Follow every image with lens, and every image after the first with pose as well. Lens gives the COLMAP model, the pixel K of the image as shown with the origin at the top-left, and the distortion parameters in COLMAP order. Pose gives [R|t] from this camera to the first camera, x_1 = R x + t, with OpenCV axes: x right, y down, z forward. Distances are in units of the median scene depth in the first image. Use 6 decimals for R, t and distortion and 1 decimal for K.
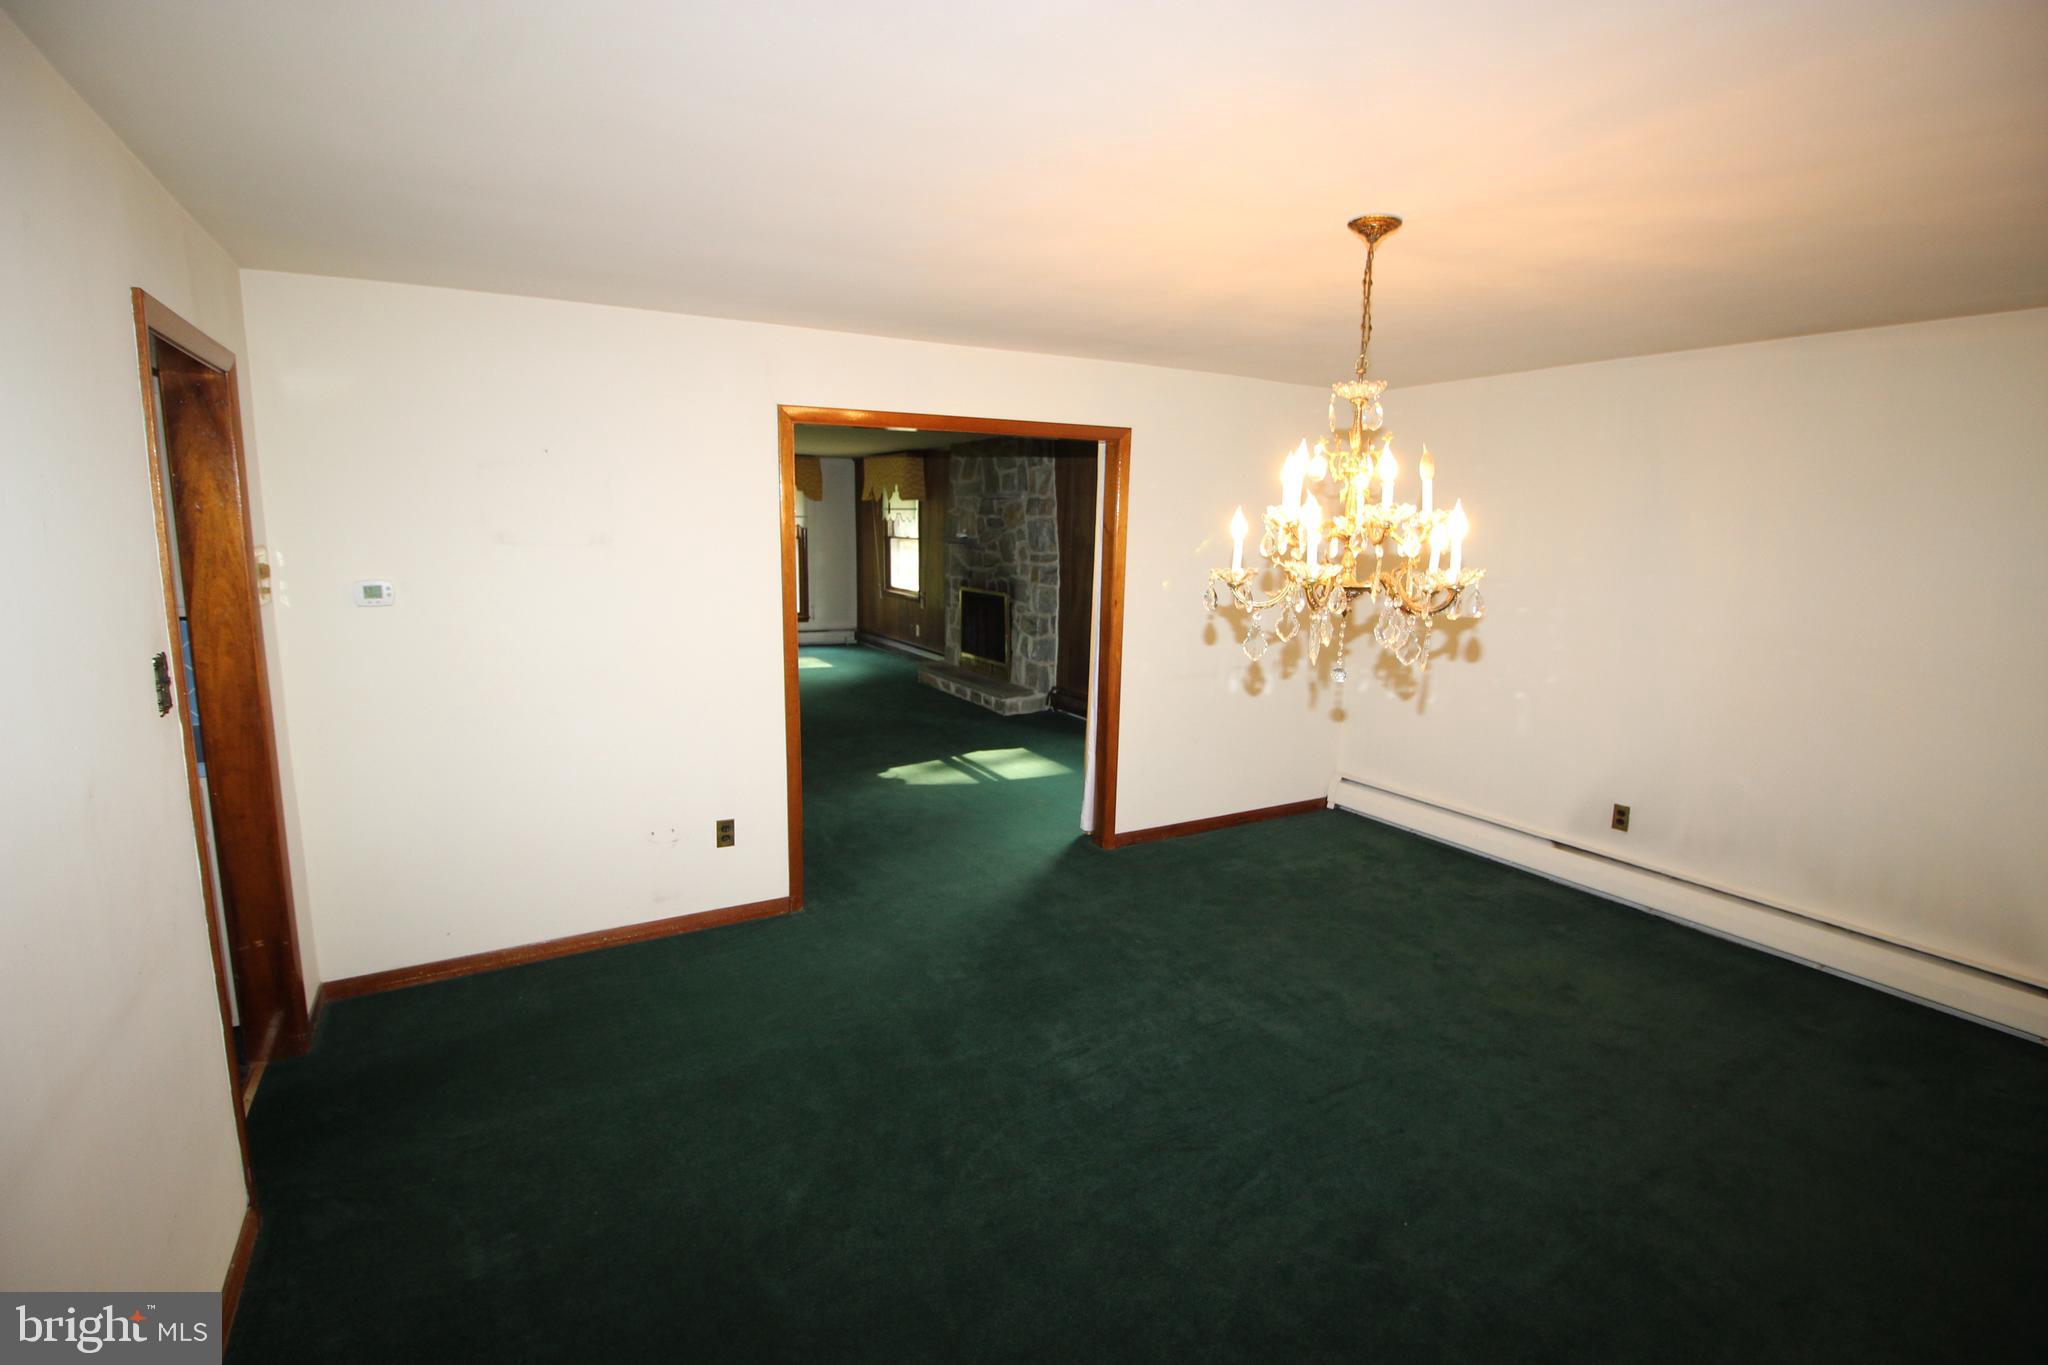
lens RADIAL K [[950.5, 0, 1027.0], [0, 950.5, 681.0], [0, 0, 1]] dist [-0.001599, -0.000200]
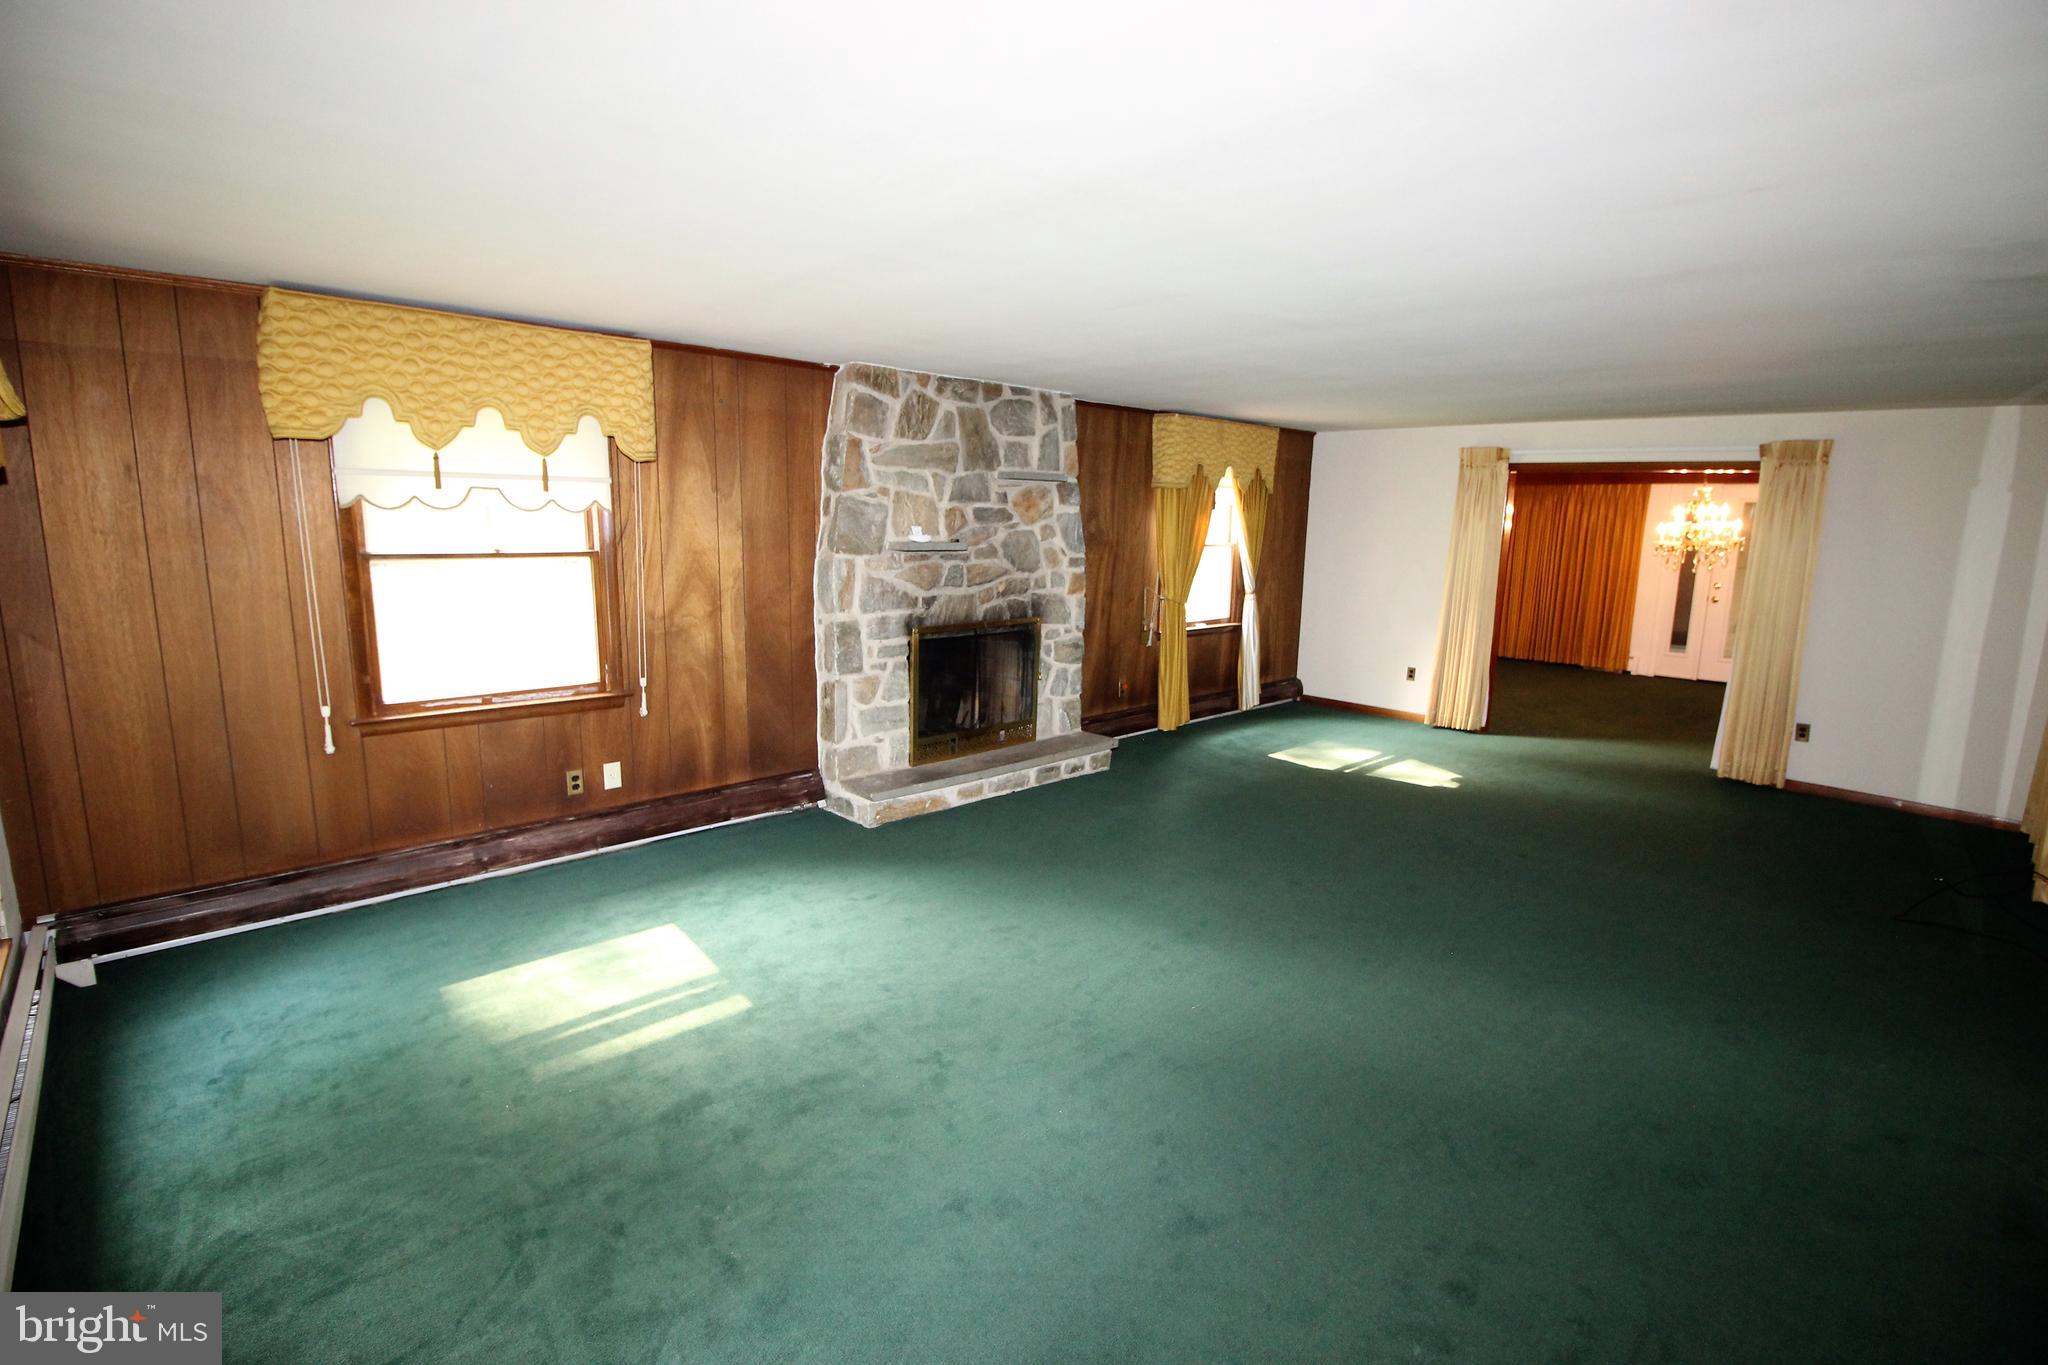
lens RADIAL K [[950.5, 0, 1025.3], [0, 950.5, 679.1], [0, 0, 1]] dist [-0.001599, -0.000200]
pose [[-0.212515, -0.205770, 0.955247, -0.685200], [0.128135, 0.963267, 0.236004, -0.210789], [-0.968720, 0.172555, -0.178342, 1.123168]]
